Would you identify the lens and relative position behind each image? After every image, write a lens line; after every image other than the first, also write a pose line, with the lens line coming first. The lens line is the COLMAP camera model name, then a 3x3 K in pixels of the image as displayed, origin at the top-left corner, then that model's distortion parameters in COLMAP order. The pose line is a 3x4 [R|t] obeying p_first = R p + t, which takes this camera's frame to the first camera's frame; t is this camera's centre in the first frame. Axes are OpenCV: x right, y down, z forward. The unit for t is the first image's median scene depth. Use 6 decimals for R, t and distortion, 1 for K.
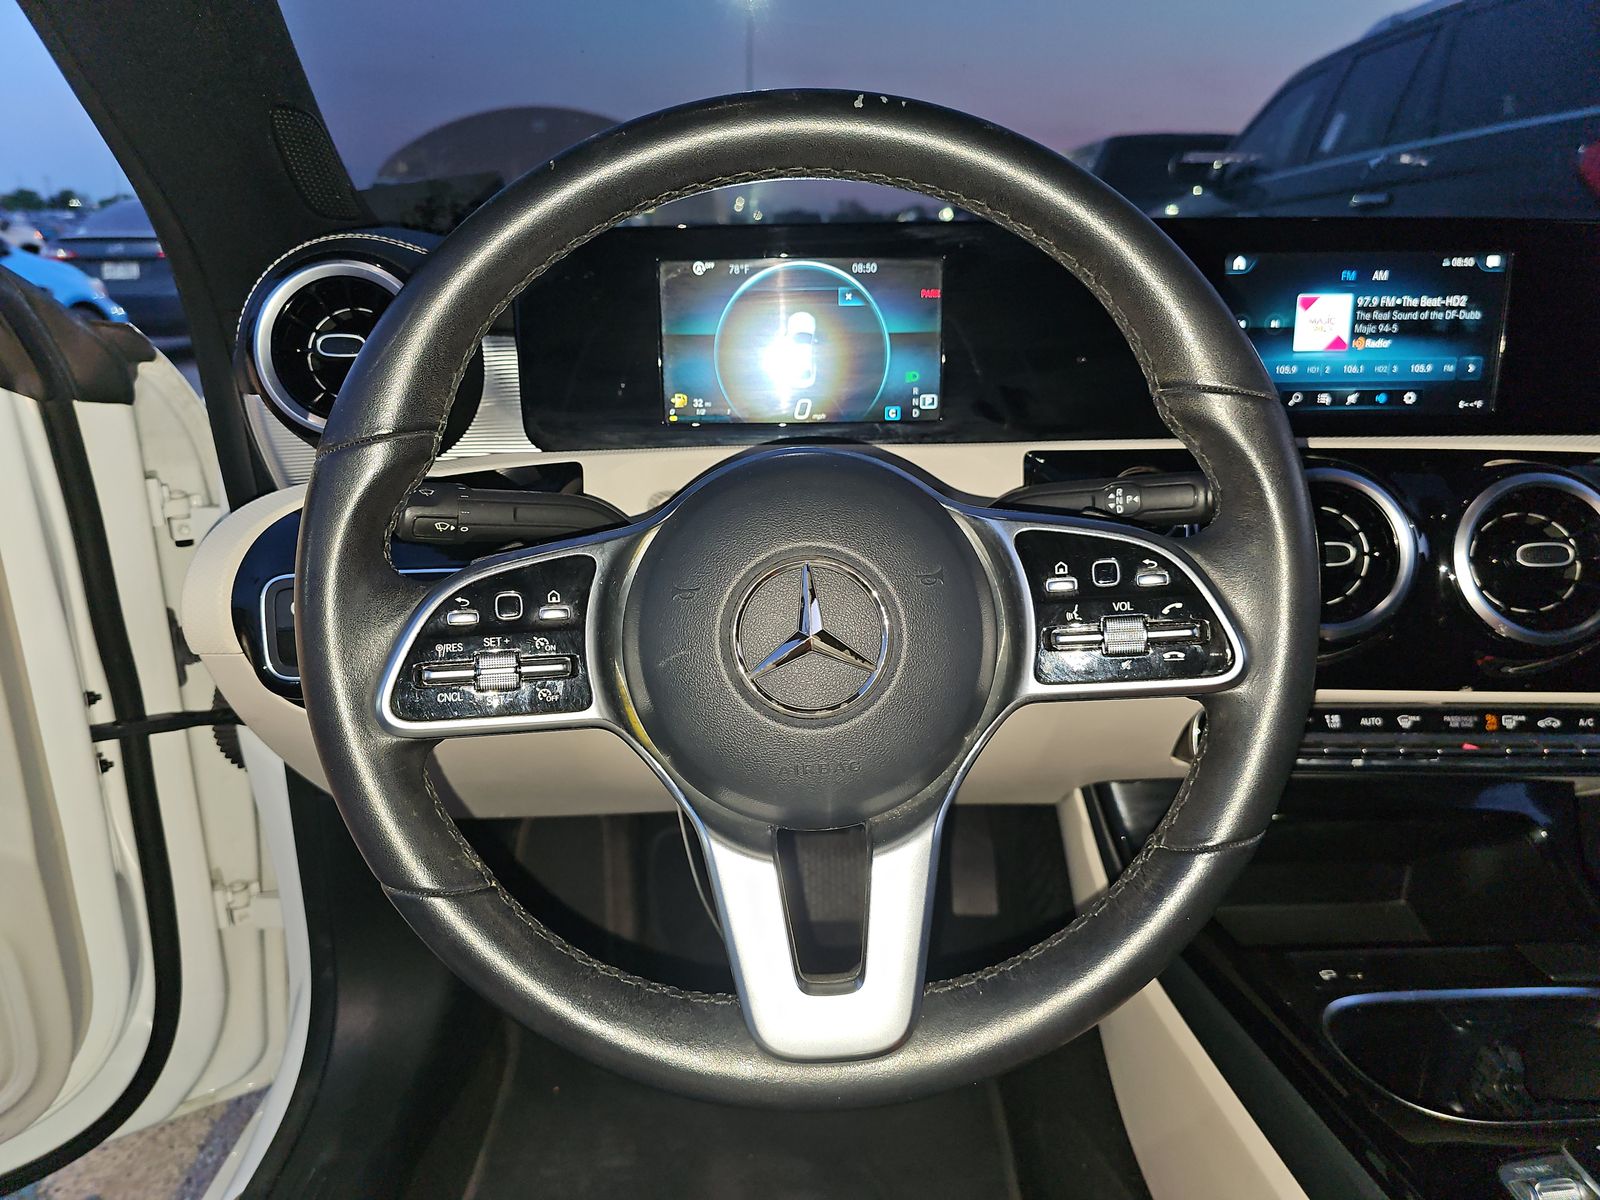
lens RADIAL K [[1068.8, 0, 799.8], [0, 1068.8, 619.6], [0, 0, 1]] dist [0.063214, -0.068970]
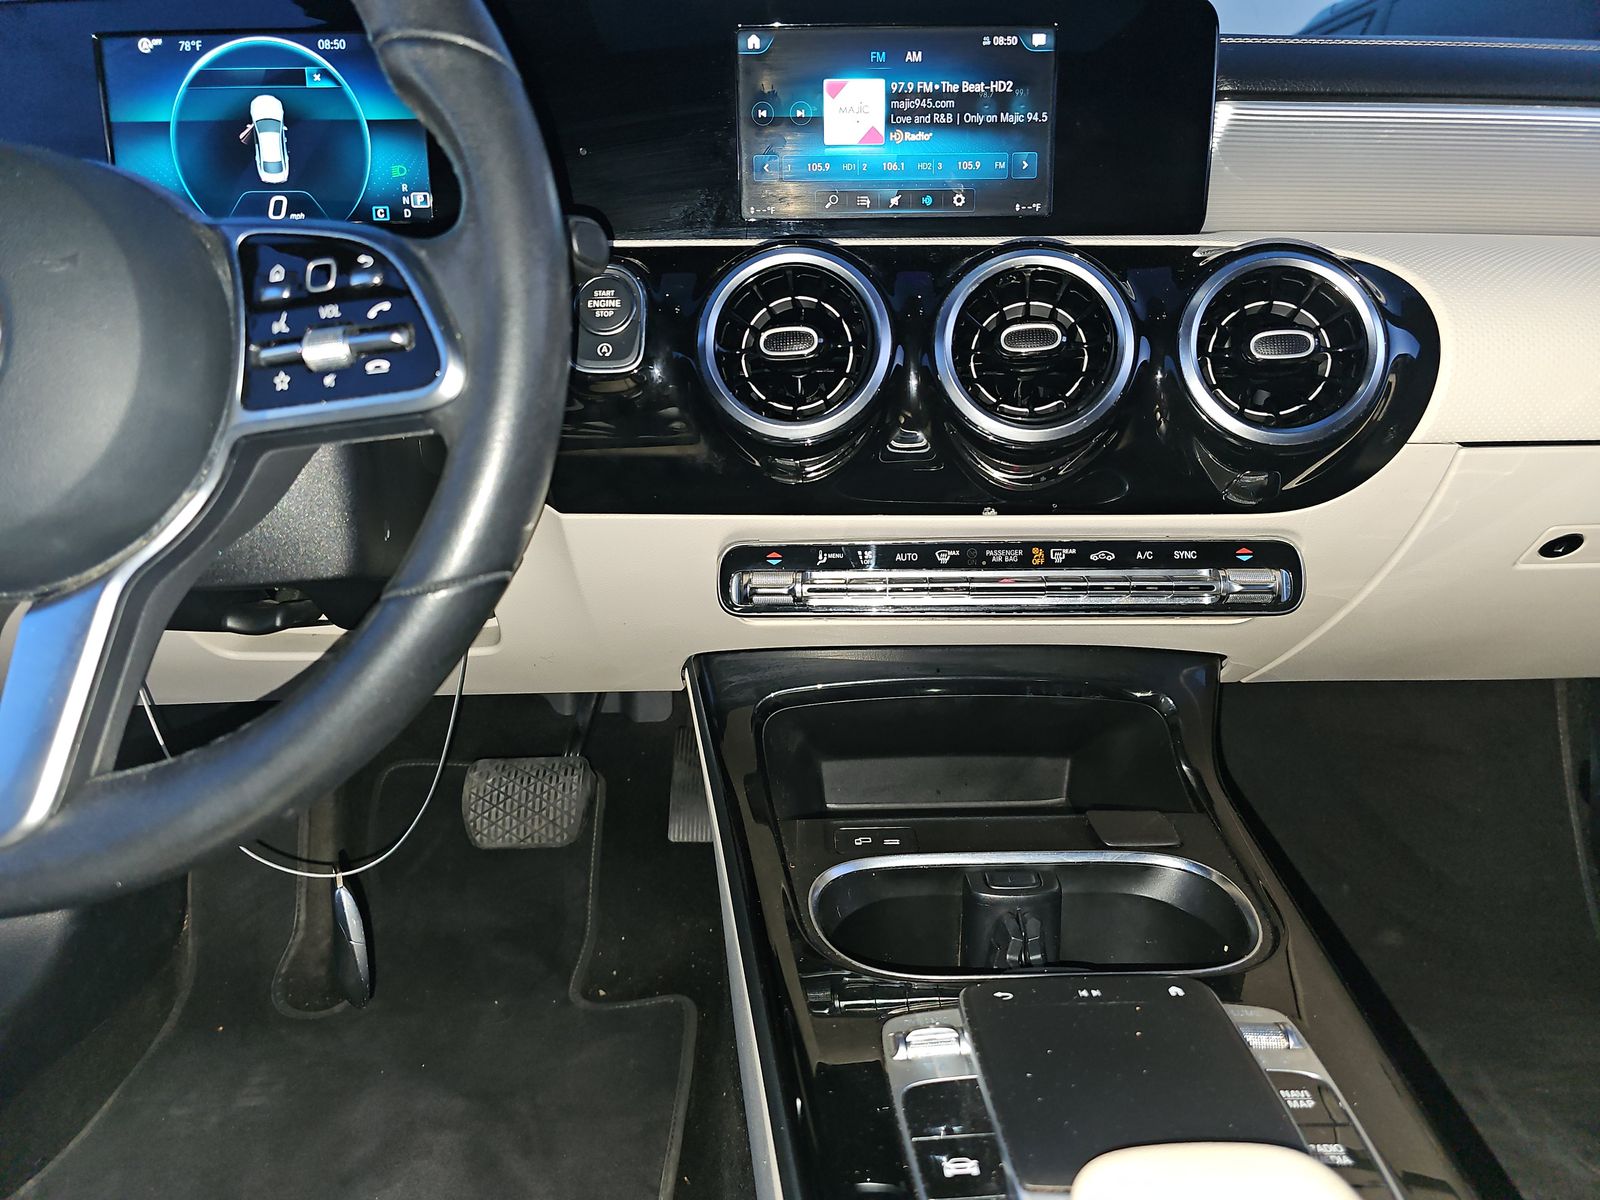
lens RADIAL K [[1068.8, 0, 799.8], [0, 1068.8, 619.6], [0, 0, 1]] dist [0.063214, -0.068970]
pose [[0.999965, -0.000901, -0.008333, 0.446291], [0.000784, 0.999901, -0.014073, 0.158708], [0.008345, 0.014066, 0.999866, 0.112198]]
